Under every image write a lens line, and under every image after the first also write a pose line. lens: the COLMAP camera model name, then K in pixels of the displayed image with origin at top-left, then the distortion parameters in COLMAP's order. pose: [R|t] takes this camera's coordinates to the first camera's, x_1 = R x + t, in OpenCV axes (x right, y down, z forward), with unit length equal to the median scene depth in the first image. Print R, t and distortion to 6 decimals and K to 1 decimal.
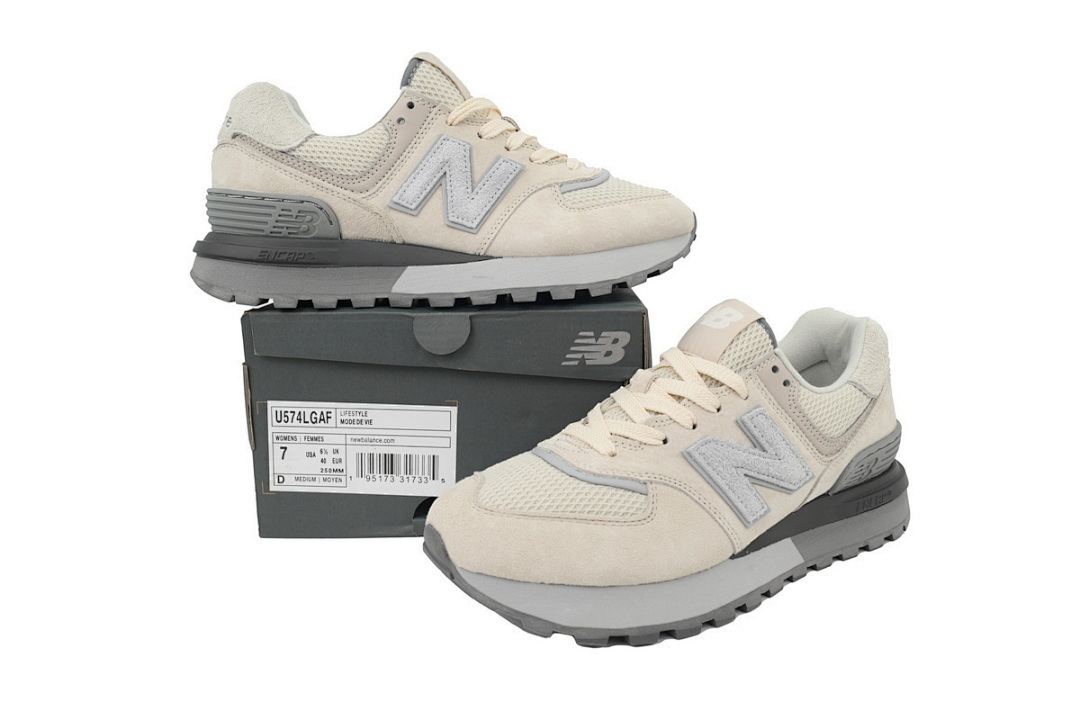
lens RADIAL K [[836.7, 0, 545.4], [0, 836.7, 359.3], [0, 0, 1]] dist [0.035895, -0.000312]
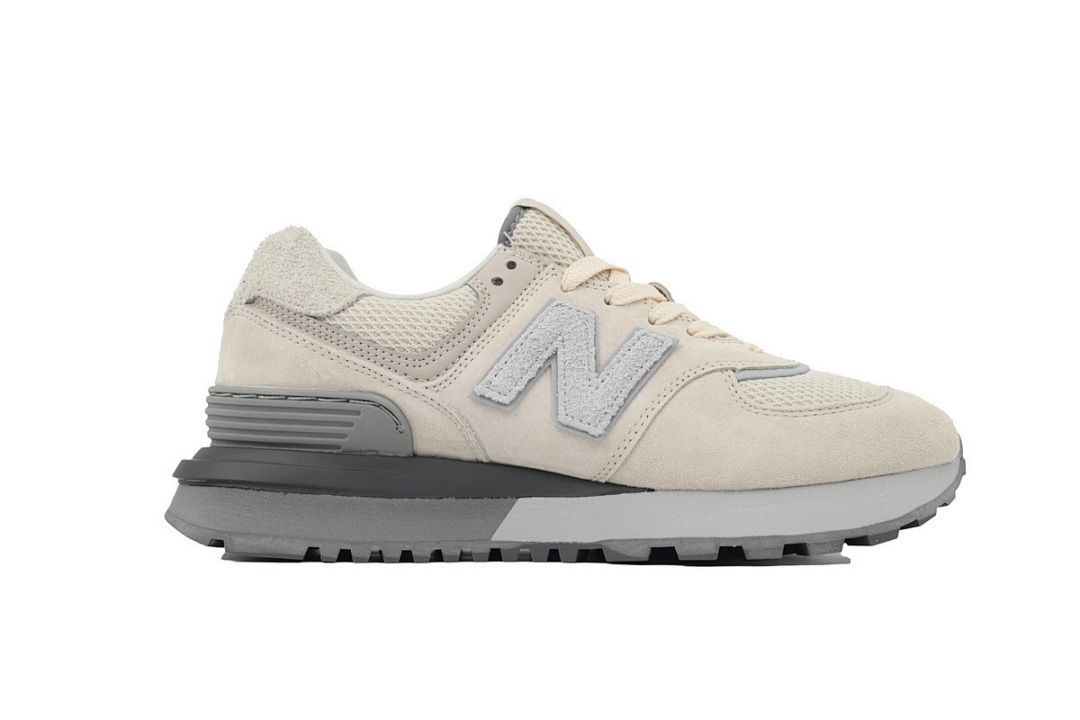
lens RADIAL K [[1061.2, 0, 542.7], [0, 1061.2, 357.8], [0, 0, 1]] dist [0.111169, 0.000000]
pose [[0.990435, -0.007418, -0.137778, -0.015444], [-0.024478, 0.973268, -0.228364, -0.026771], [0.135789, 0.229552, 0.963778, 0.196077]]
